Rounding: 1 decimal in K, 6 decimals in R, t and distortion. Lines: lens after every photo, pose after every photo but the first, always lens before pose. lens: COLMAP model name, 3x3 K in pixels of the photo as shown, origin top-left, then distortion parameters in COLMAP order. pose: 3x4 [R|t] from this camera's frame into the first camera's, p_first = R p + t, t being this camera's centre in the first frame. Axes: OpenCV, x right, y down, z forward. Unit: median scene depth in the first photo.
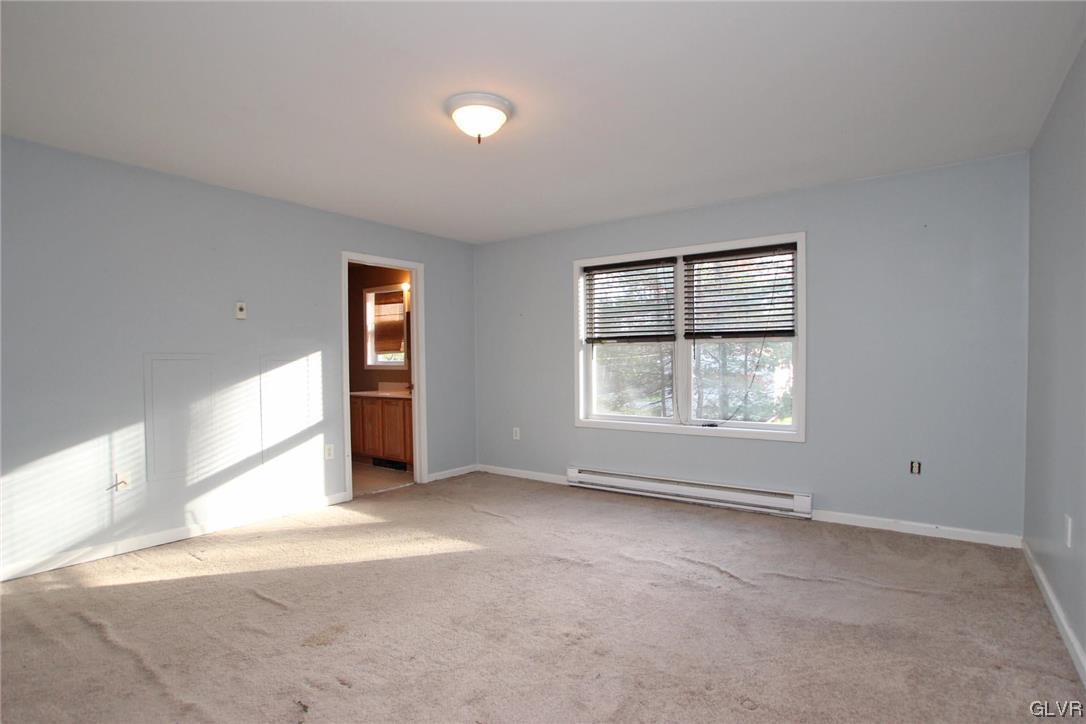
lens RADIAL K [[544.8, 0, 564.5], [0, 544.8, 351.9], [0, 0, 1]] dist [-0.038068, 0.004045]
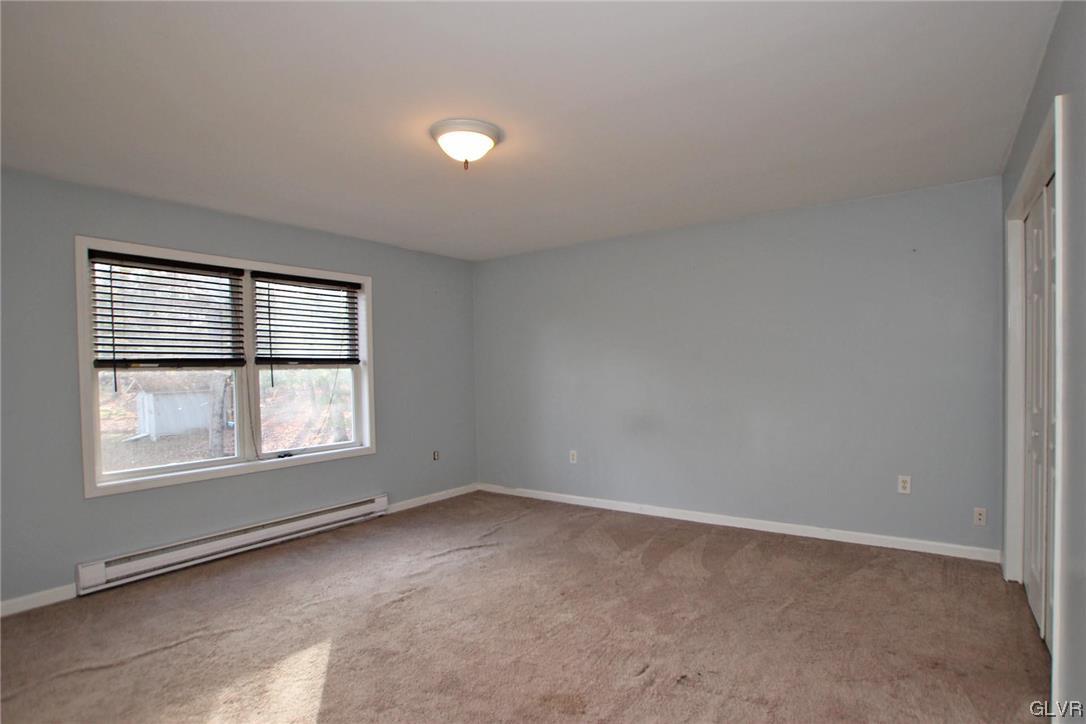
lens RADIAL K [[544.8, 0, 542.0], [0, 544.8, 366.4], [0, 0, 1]] dist [-0.038068, 0.004045]
pose [[0.052203, 0.019199, 0.998452, -0.706082], [0.016568, 0.999661, -0.020088, 0.005778], [-0.998499, 0.017591, 0.051867, 0.543512]]
